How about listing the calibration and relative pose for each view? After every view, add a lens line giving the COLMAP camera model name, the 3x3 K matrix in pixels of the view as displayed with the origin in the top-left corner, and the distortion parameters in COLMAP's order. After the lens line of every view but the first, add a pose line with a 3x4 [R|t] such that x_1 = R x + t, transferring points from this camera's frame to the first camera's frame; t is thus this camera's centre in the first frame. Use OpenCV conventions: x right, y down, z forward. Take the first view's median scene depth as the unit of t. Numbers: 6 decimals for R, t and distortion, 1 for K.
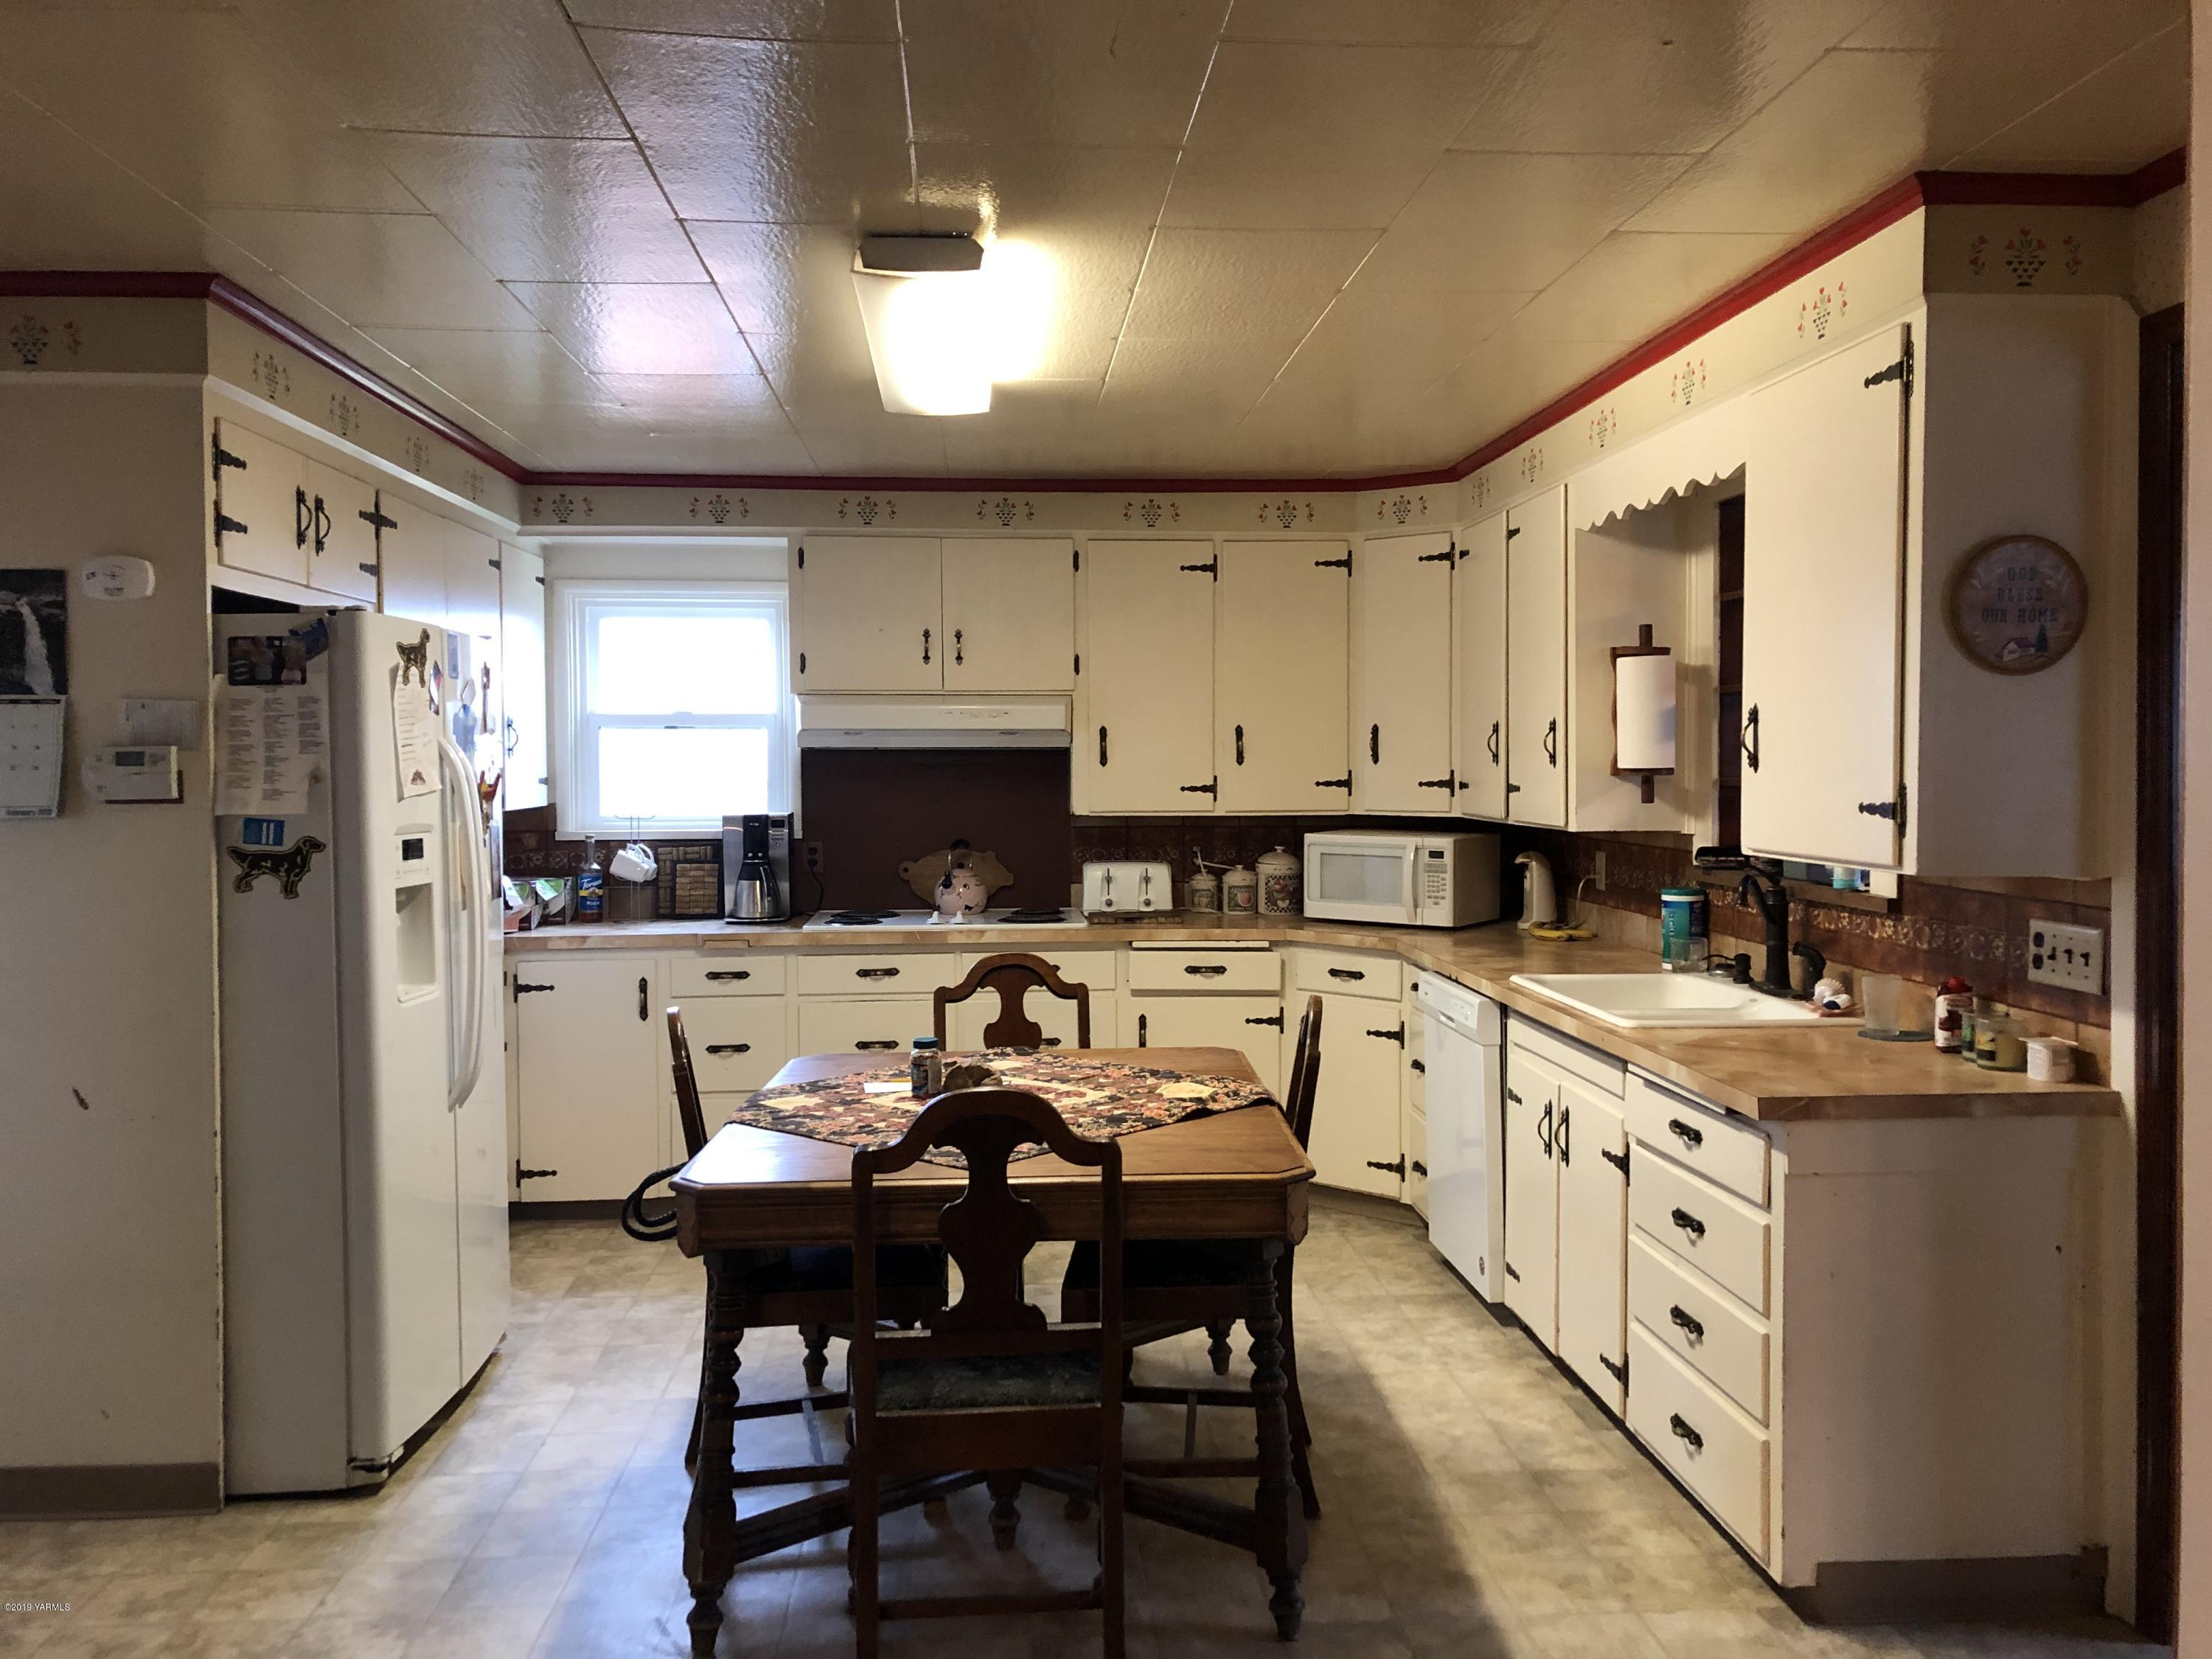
lens RADIAL K [[1698.0, 0, 1106.0], [0, 1698.0, 829.5], [0, 0, 1]] dist [0.082160, -0.255481]
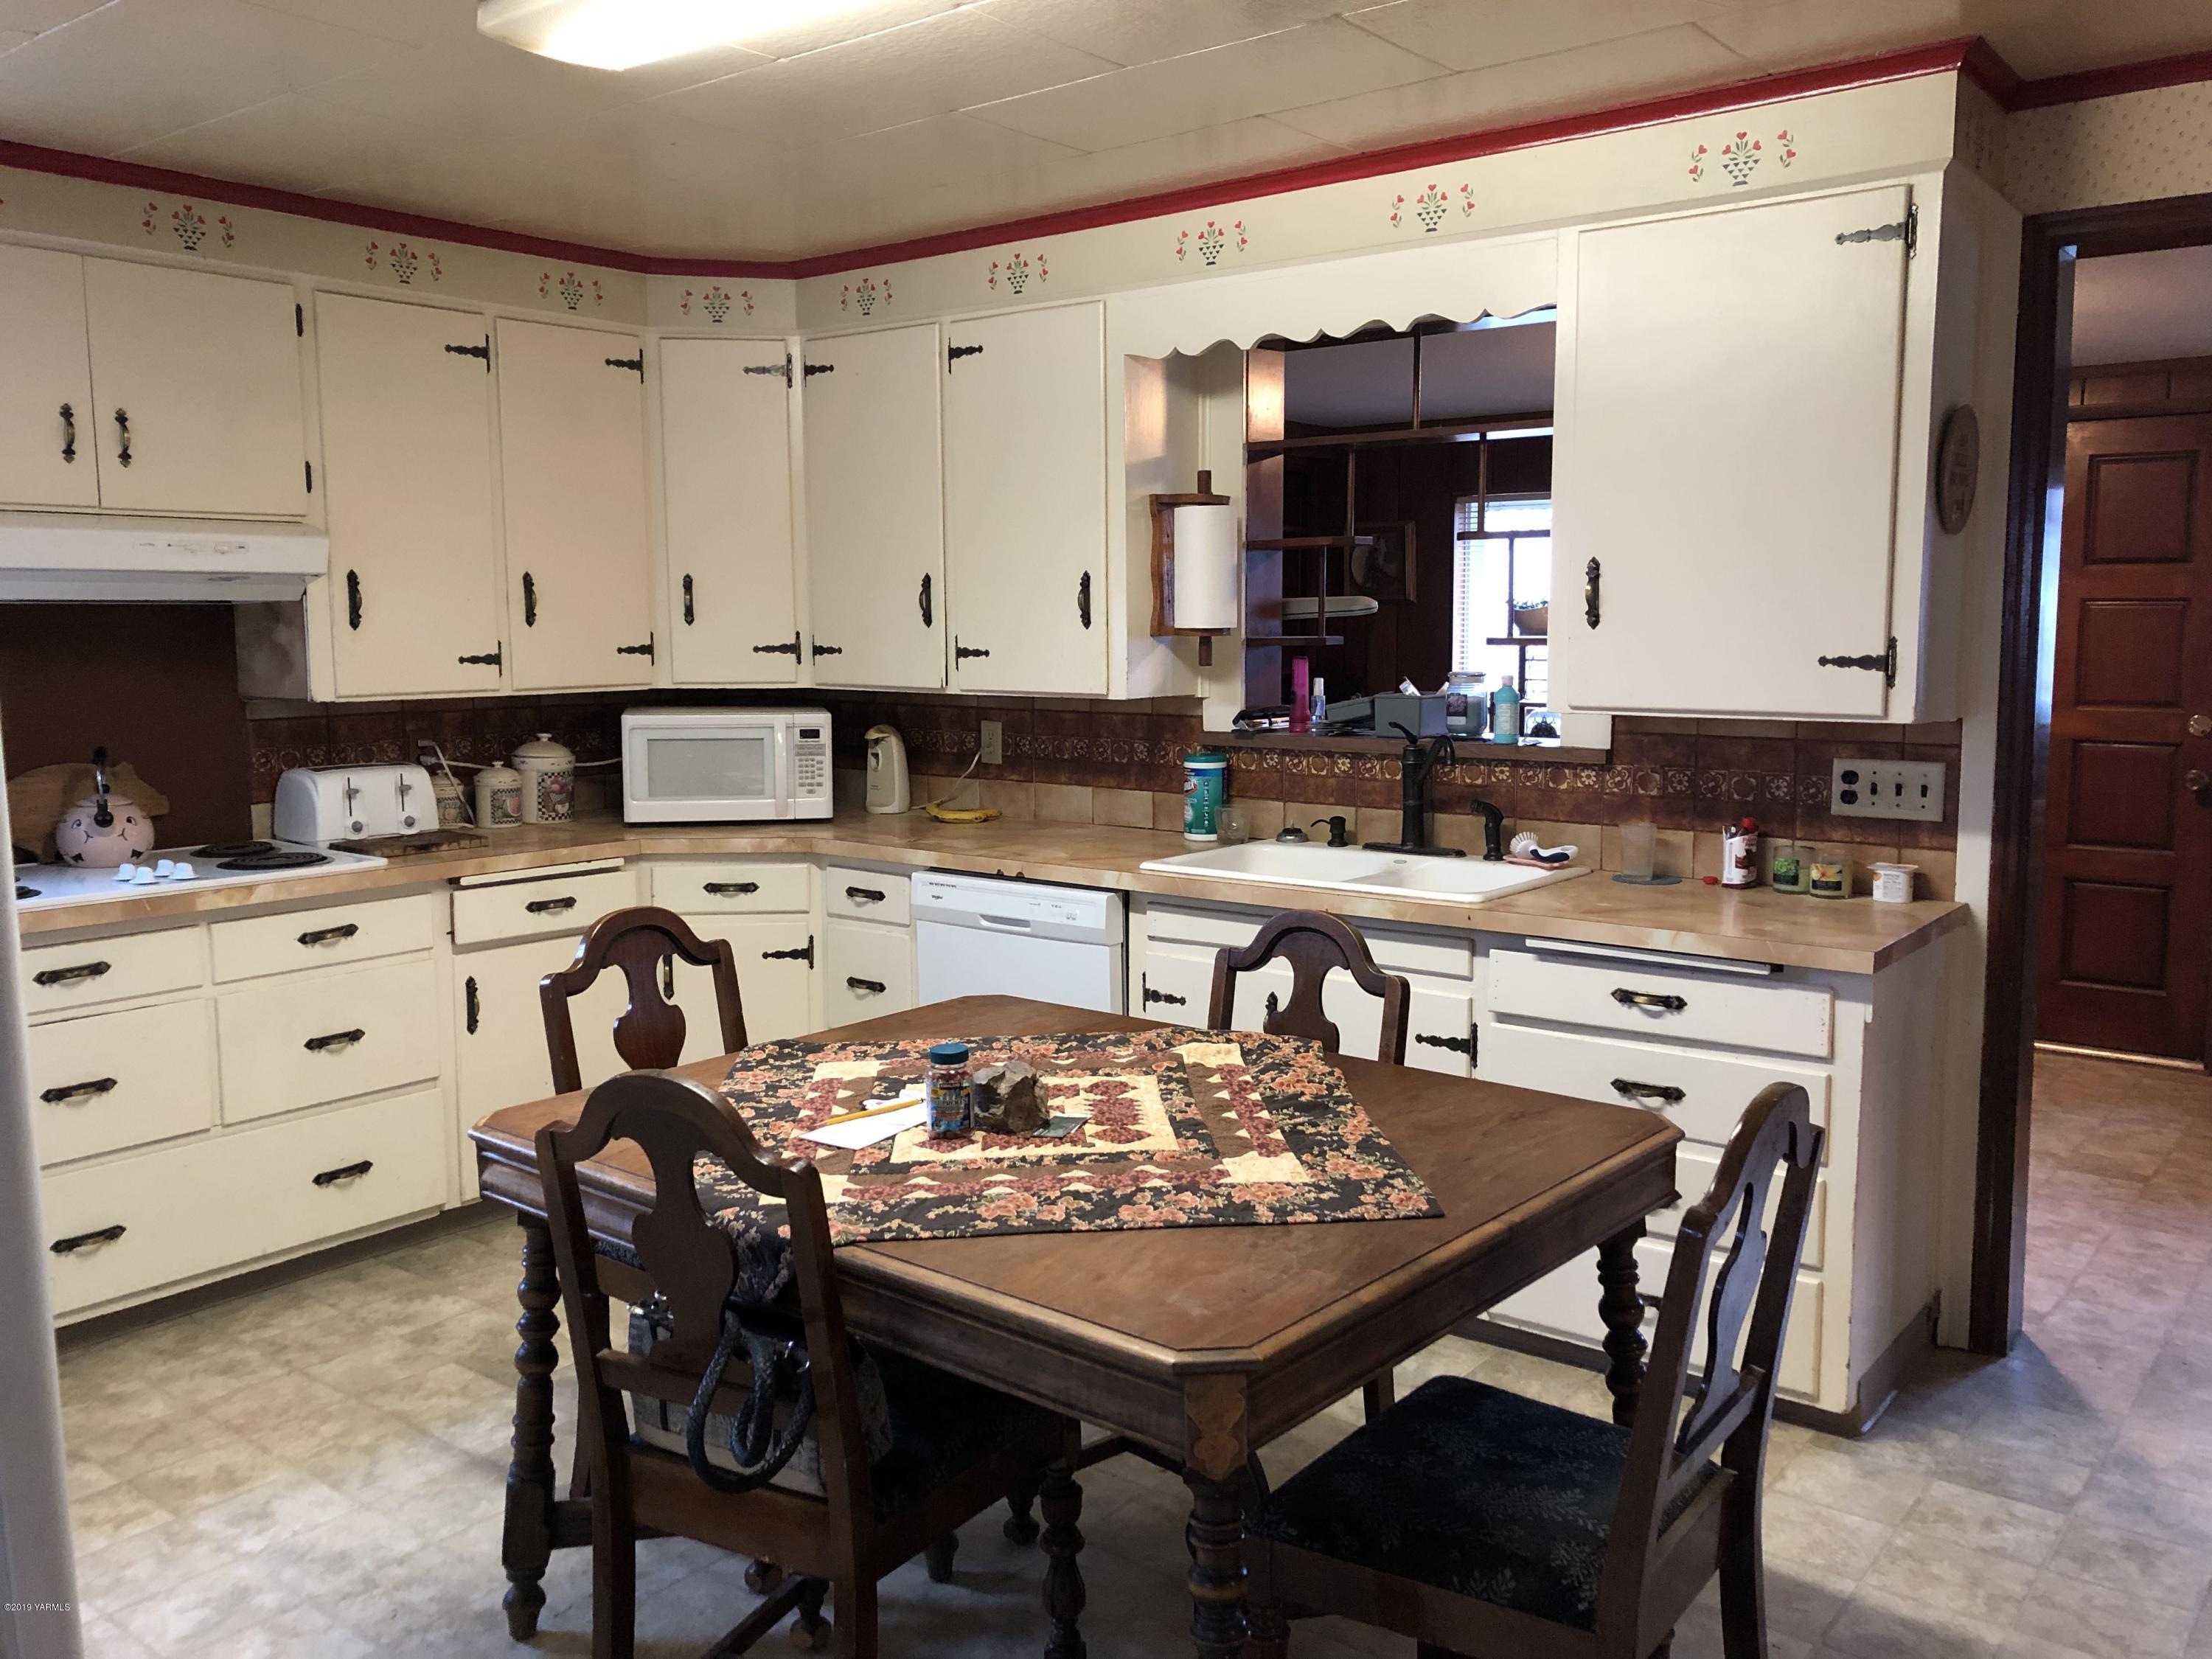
lens RADIAL K [[1729.3, 0, 1106.0], [0, 1729.3, 829.5], [0, 0, 1]] dist [0.015249, -0.047450]
pose [[0.679502, -0.089169, 0.728235, -0.335621], [0.032798, 0.995286, 0.091265, -0.011349], [-0.732940, -0.038130, 0.679223, 0.321492]]
